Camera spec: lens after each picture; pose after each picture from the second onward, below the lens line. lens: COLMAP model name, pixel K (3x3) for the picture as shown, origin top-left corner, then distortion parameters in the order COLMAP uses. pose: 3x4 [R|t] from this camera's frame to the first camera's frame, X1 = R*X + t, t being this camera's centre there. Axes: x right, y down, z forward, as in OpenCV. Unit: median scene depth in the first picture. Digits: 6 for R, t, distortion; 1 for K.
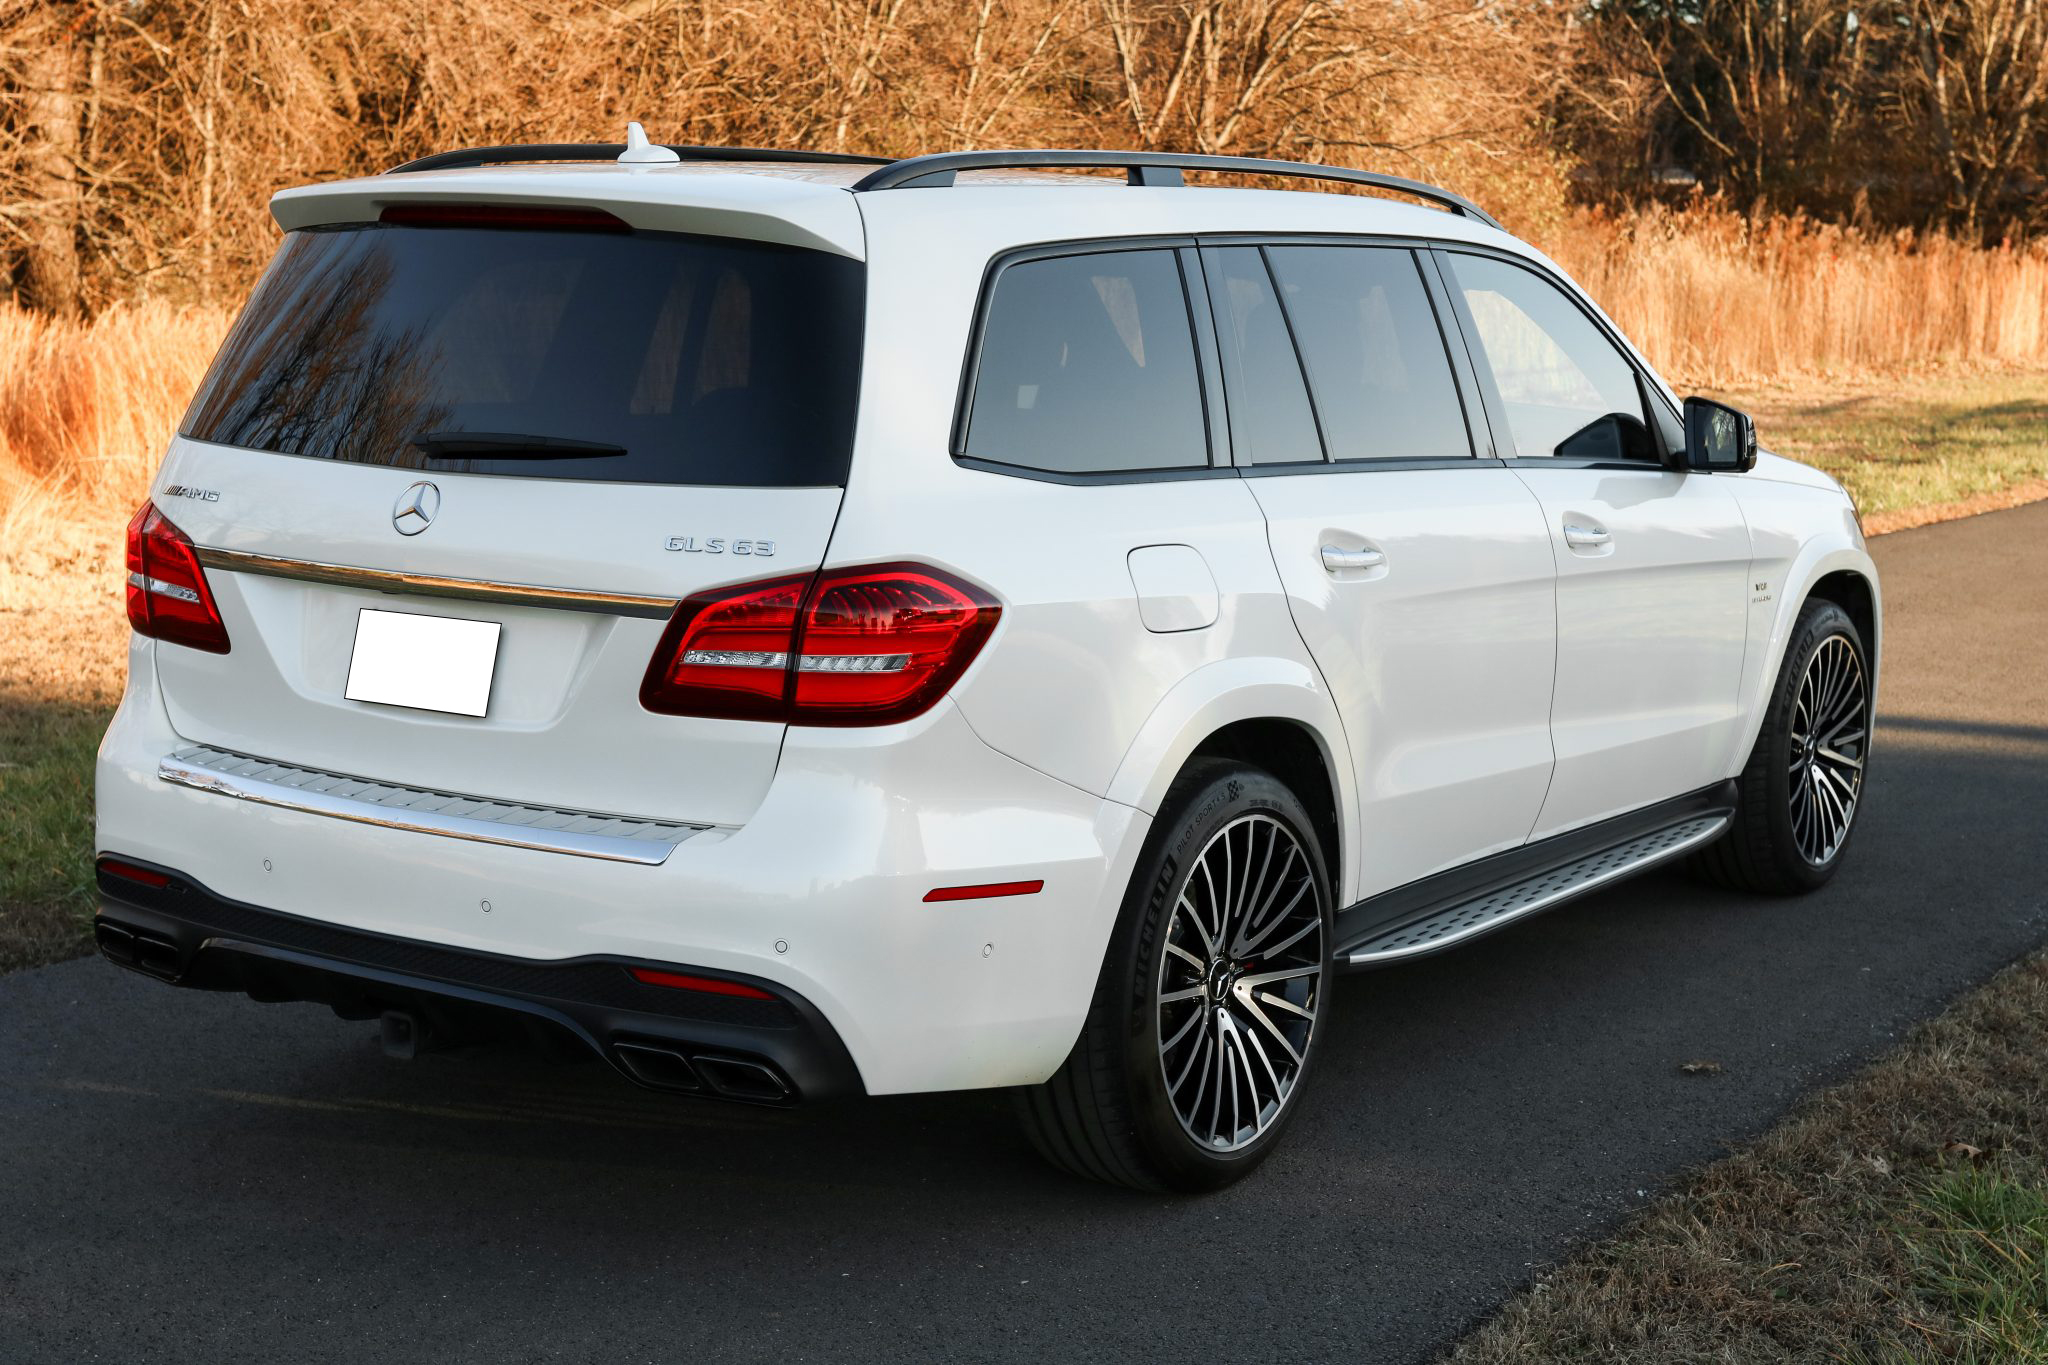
lens RADIAL K [[3166.5, 0, 1024.0], [0, 3166.5, 682.5], [0, 0, 1]] dist [-0.016111, 0.098427]
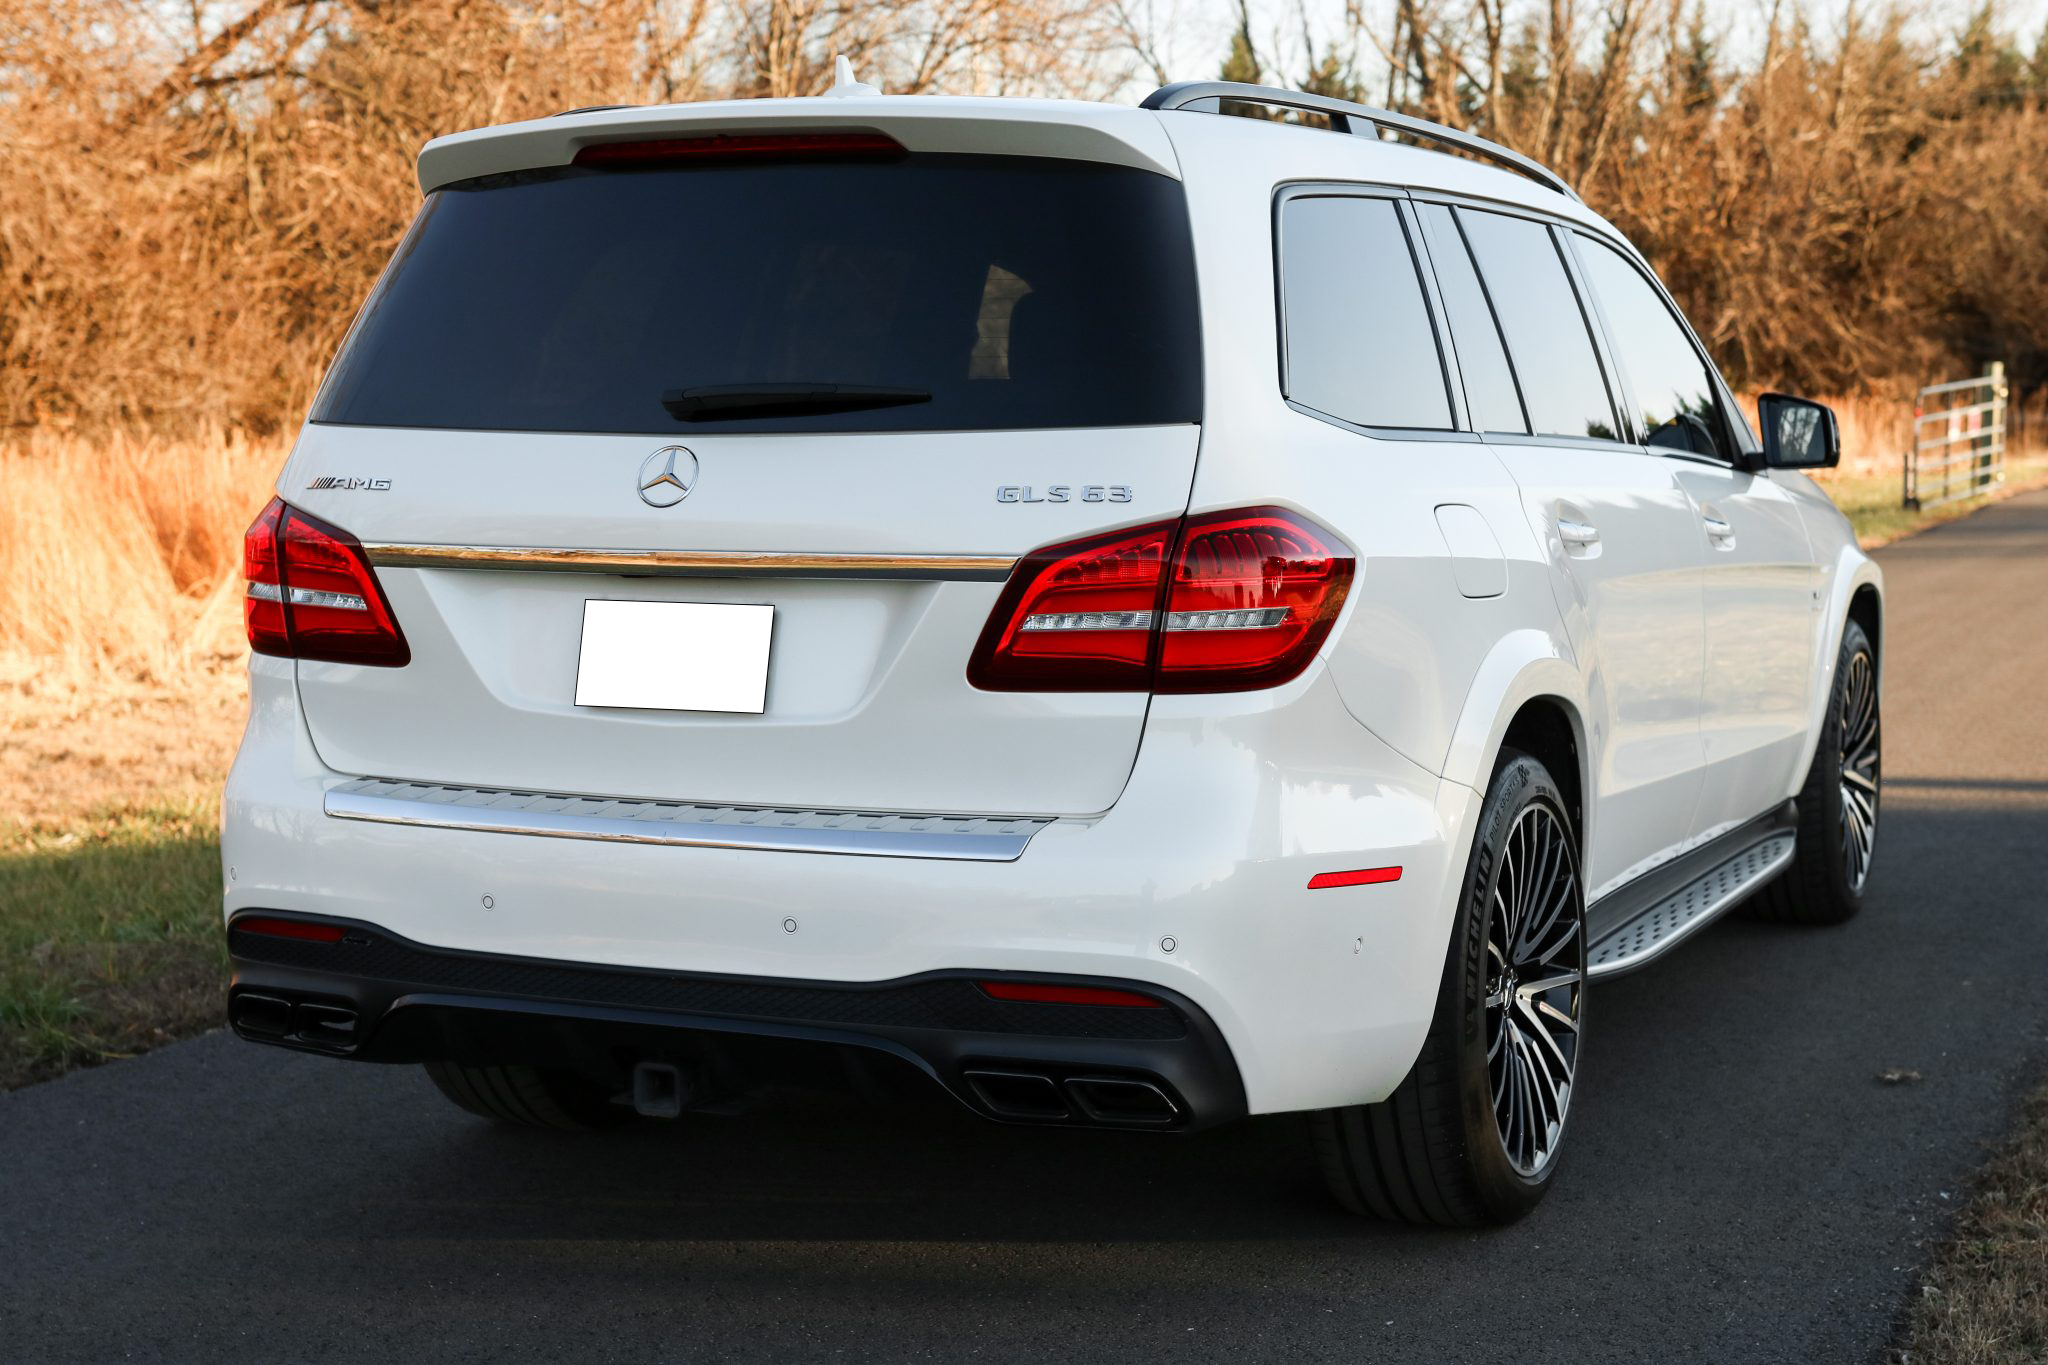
lens RADIAL K [[3166.5, 0, 1024.0], [0, 3166.5, 682.5], [0, 0, 1]] dist [-0.016111, 0.098427]
pose [[0.987441, -0.039225, 0.153040, -0.217573], [0.047631, 0.997529, -0.051652, 0.048188], [-0.150636, 0.058293, 0.986869, 0.120614]]
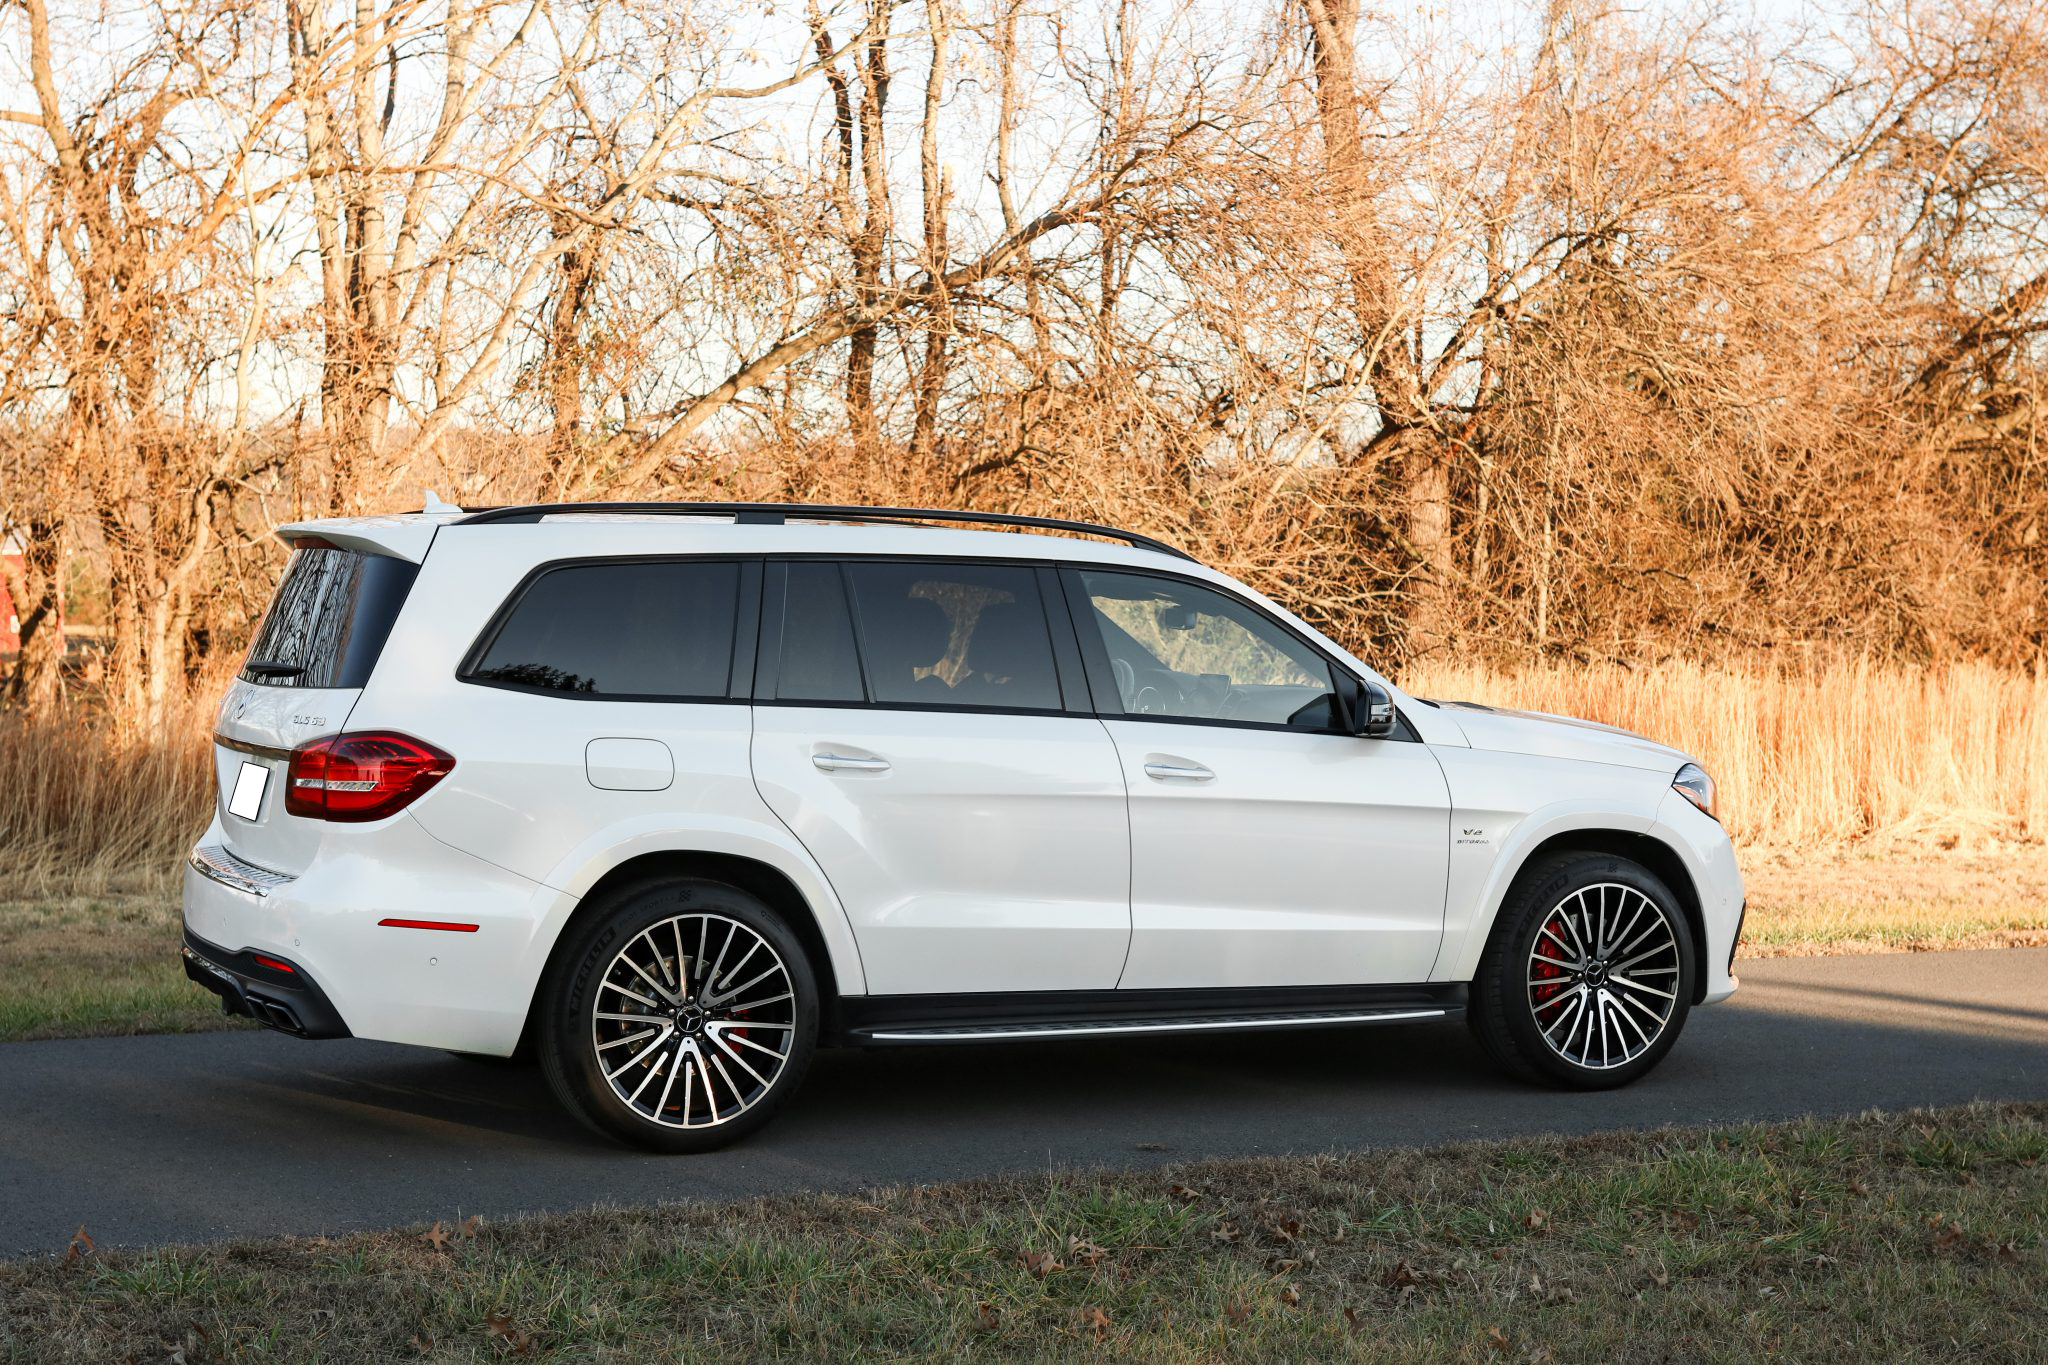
lens RADIAL K [[3166.5, 0, 1024.0], [0, 3166.5, 682.5], [0, 0, 1]] dist [-0.016111, 0.098427]
pose [[0.856350, 0.007848, -0.516336, 1.046858], [-0.074875, 0.991205, -0.109114, 0.089867], [0.510939, 0.132101, 0.849406, -0.282902]]
